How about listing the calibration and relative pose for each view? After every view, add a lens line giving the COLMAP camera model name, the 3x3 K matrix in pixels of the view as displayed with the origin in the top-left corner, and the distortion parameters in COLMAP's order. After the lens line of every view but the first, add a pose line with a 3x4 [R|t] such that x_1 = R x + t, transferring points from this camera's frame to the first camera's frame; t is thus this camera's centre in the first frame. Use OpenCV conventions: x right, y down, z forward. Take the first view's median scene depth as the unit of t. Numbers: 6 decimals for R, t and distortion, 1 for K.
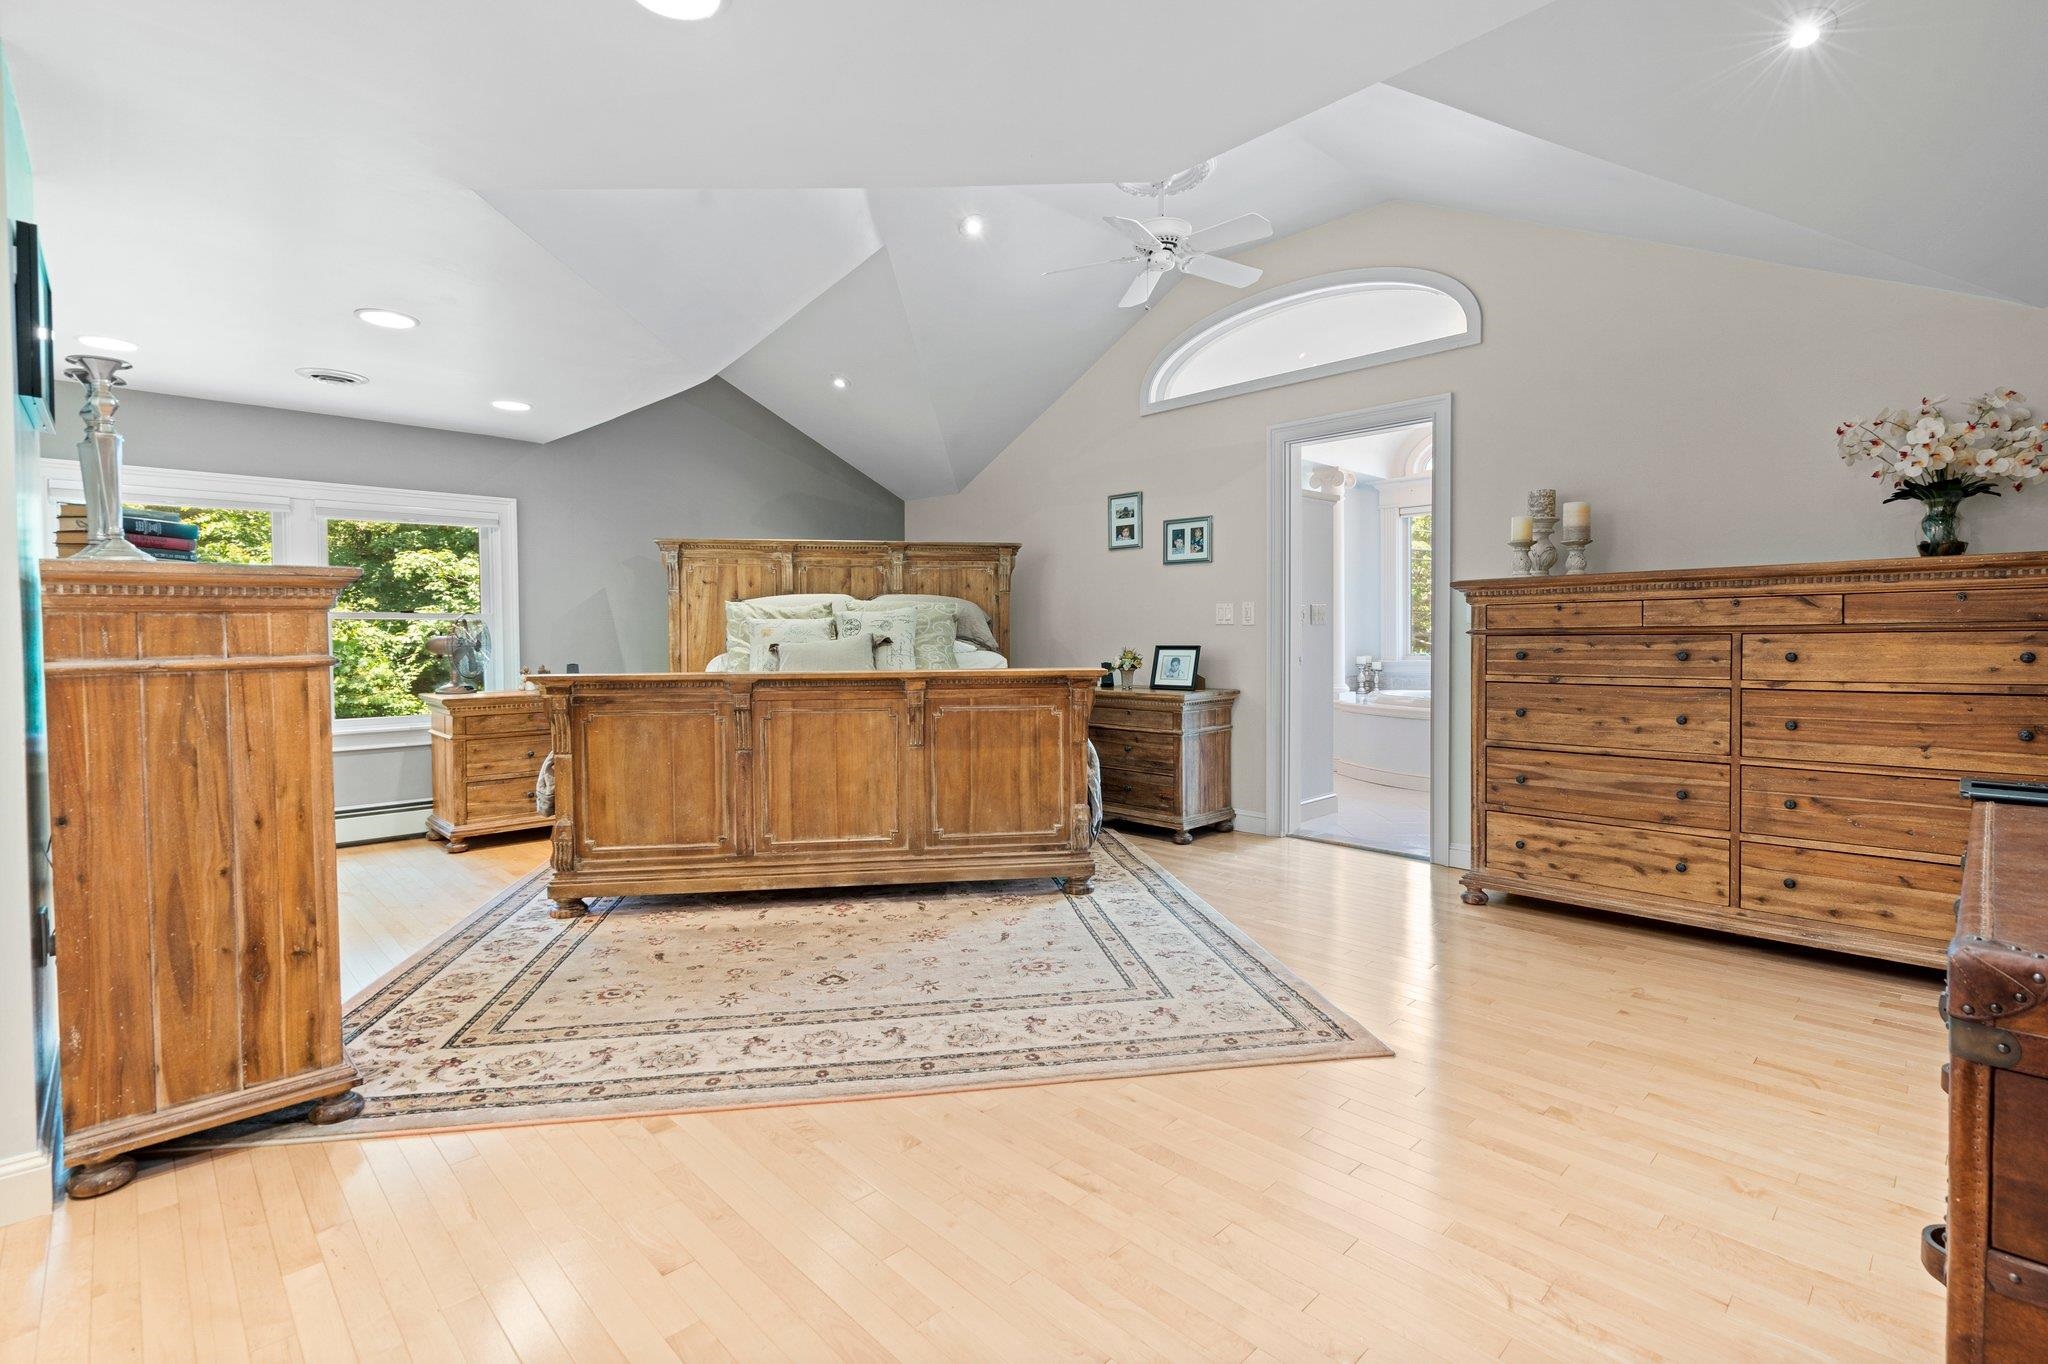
lens RADIAL K [[943.0, 0, 1012.8], [0, 943.0, 656.6], [0, 0, 1]] dist [-0.002334, 0.000496]
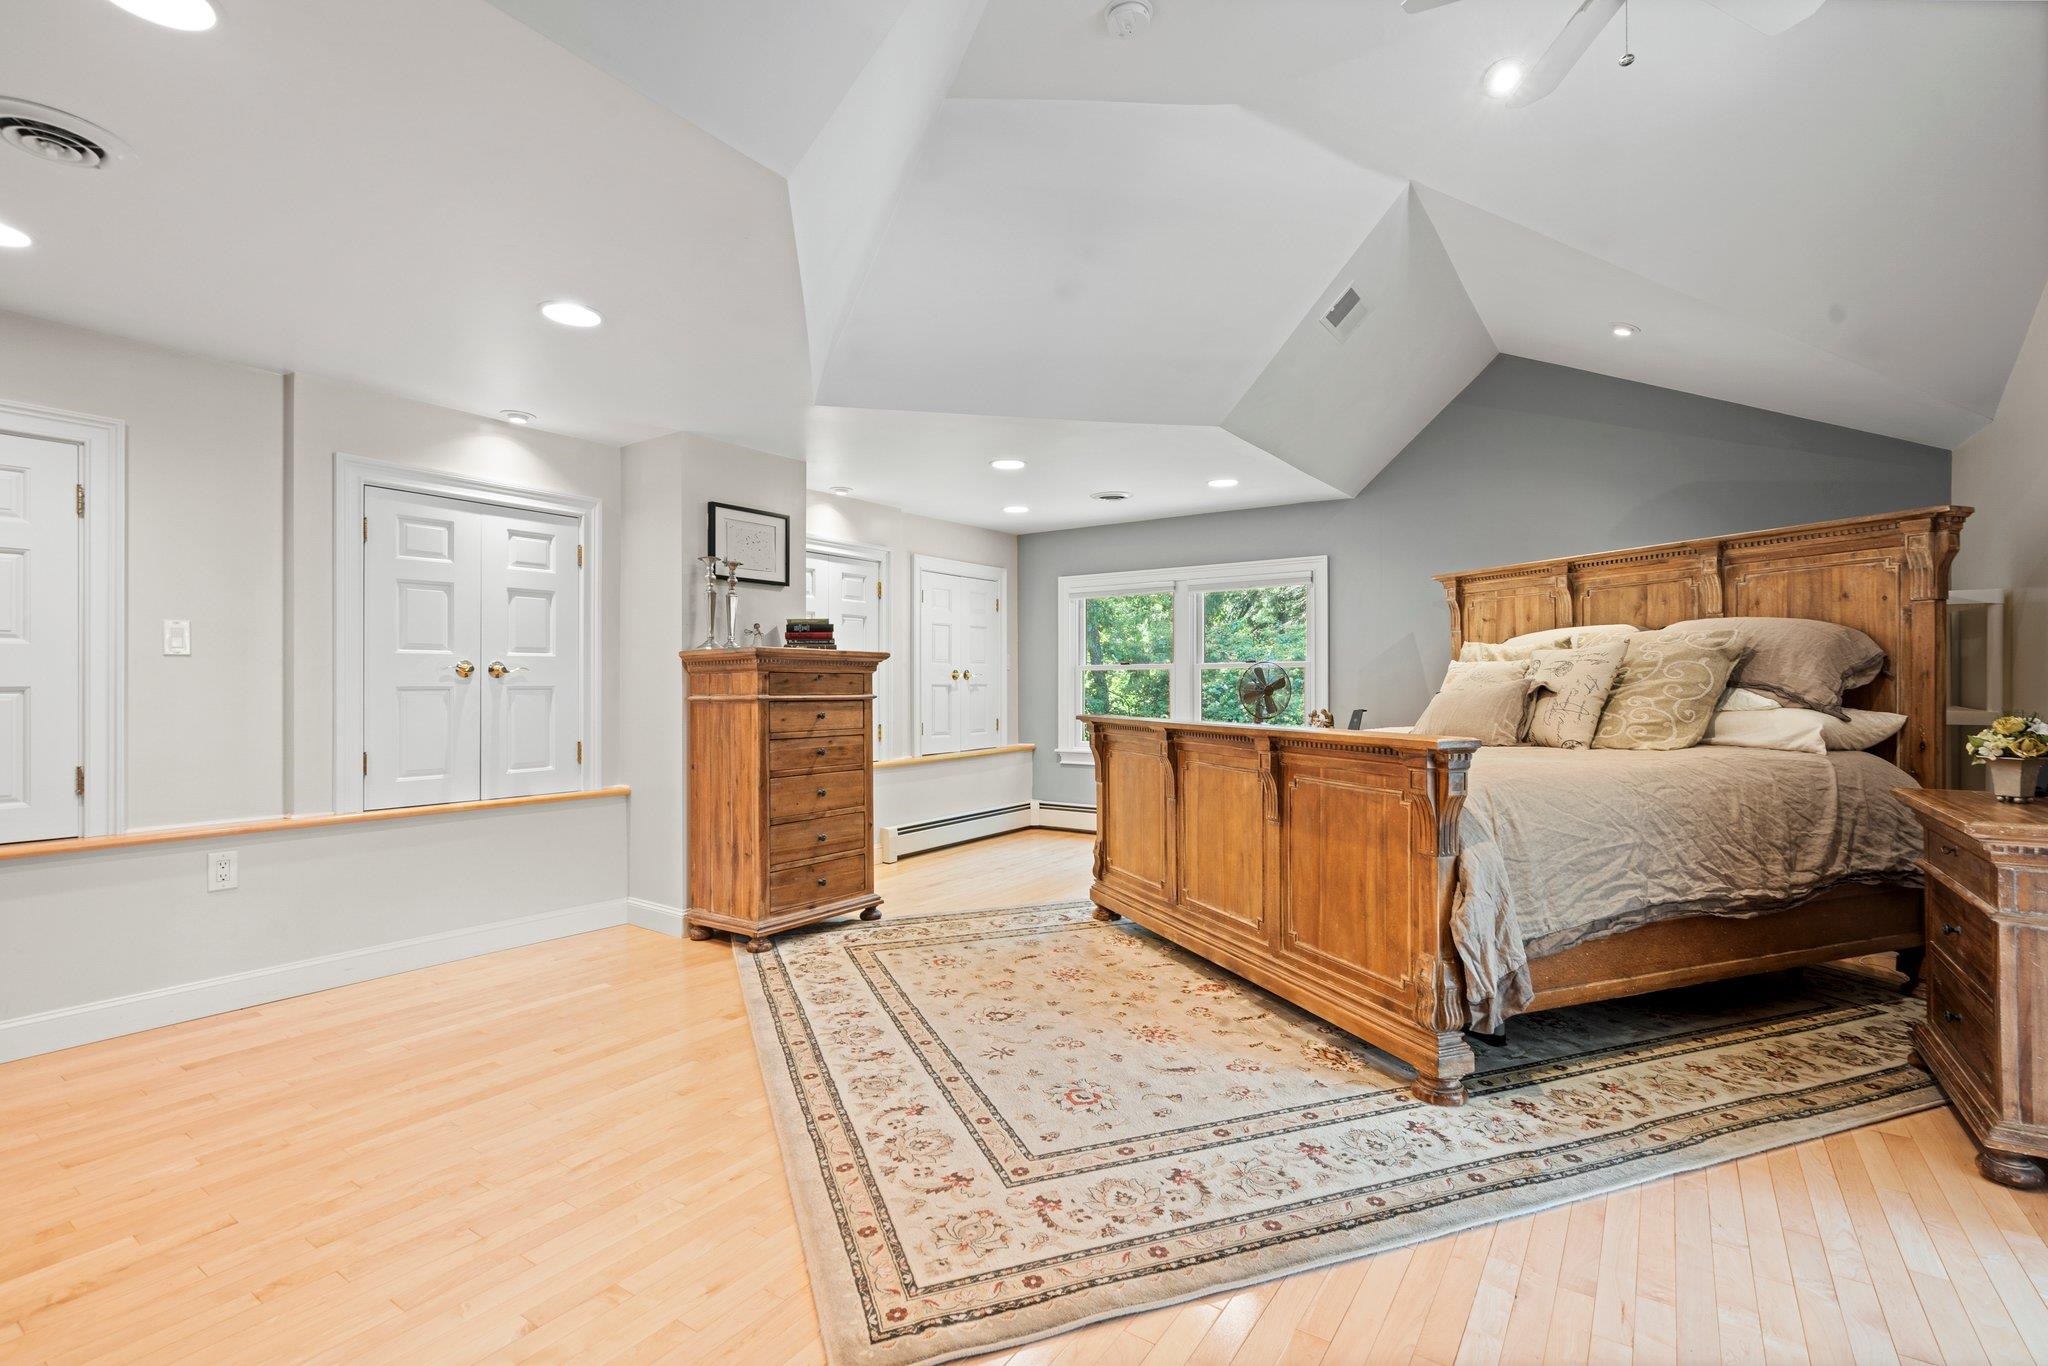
lens RADIAL K [[932.4, 0, 1024.0], [0, 932.4, 683.0], [0, 0, 1]] dist [-0.011856, 0.000122]
pose [[0.209855, 0.002141, -0.977730, 0.641140], [-0.019150, 0.999815, -0.001921, -0.017527], [0.977545, 0.019126, 0.209857, 0.631227]]
